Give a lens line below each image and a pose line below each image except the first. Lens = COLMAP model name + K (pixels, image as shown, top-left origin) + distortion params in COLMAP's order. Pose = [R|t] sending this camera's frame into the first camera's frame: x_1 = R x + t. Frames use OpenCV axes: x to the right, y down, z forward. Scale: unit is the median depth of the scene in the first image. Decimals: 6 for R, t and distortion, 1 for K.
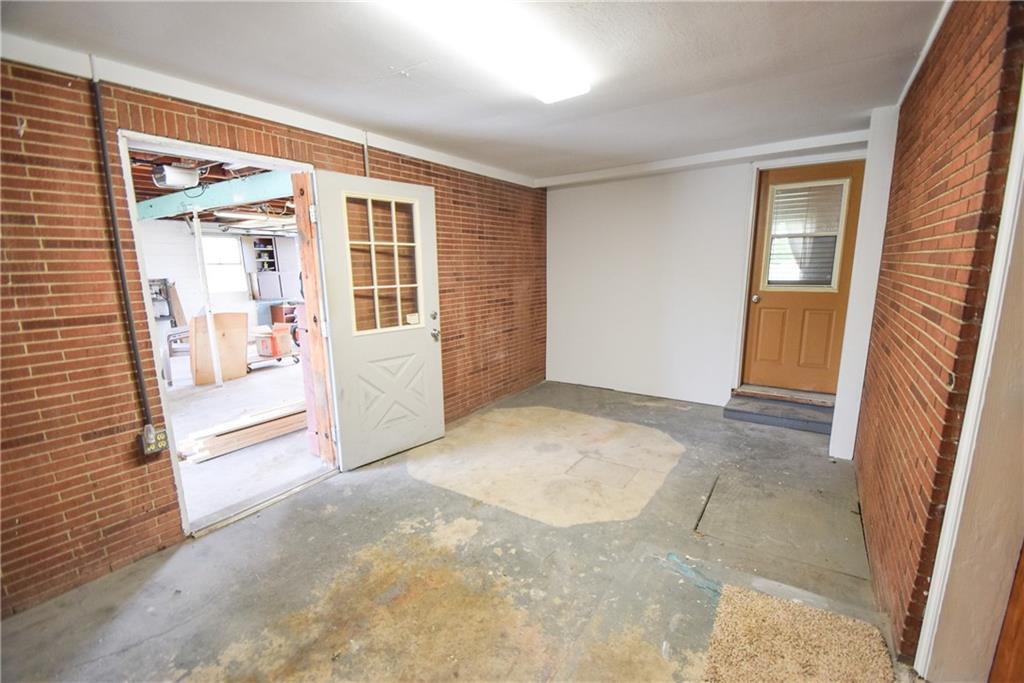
lens RADIAL K [[451.3, 0, 514.9], [0, 451.3, 354.7], [0, 0, 1]] dist [-0.010403, -0.000160]
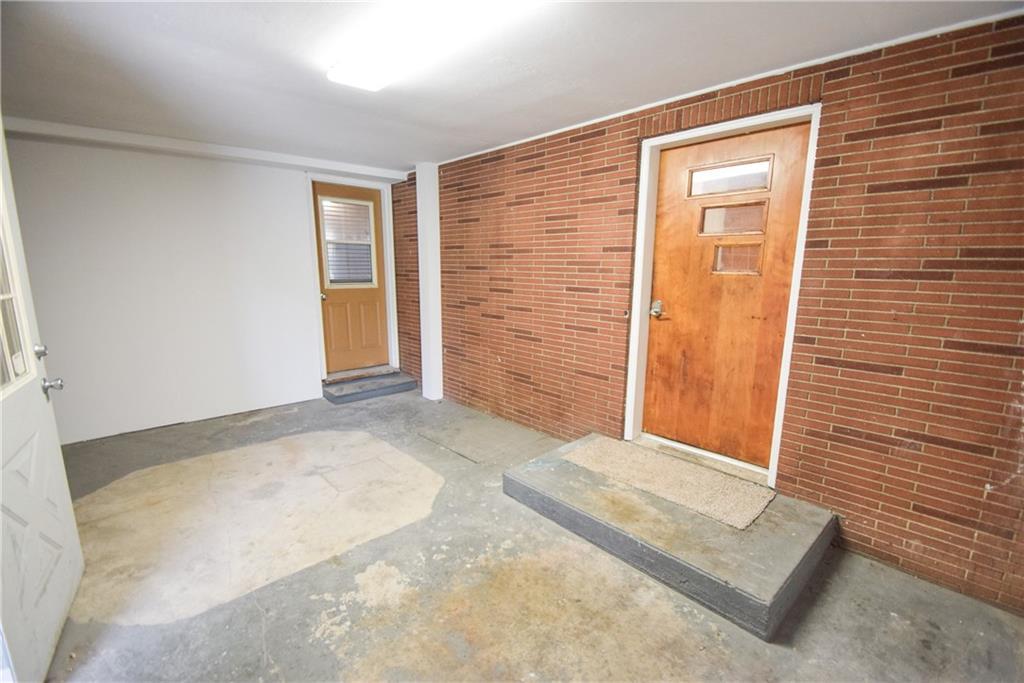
lens RADIAL K [[451.3, 0, 514.9], [0, 451.3, 354.7], [0, 0, 1]] dist [-0.010403, -0.000160]
pose [[0.216621, -0.169148, 0.961491, -0.508628], [0.175451, 0.975585, 0.132099, -0.051451], [-0.960360, 0.140079, 0.241010, 0.323964]]
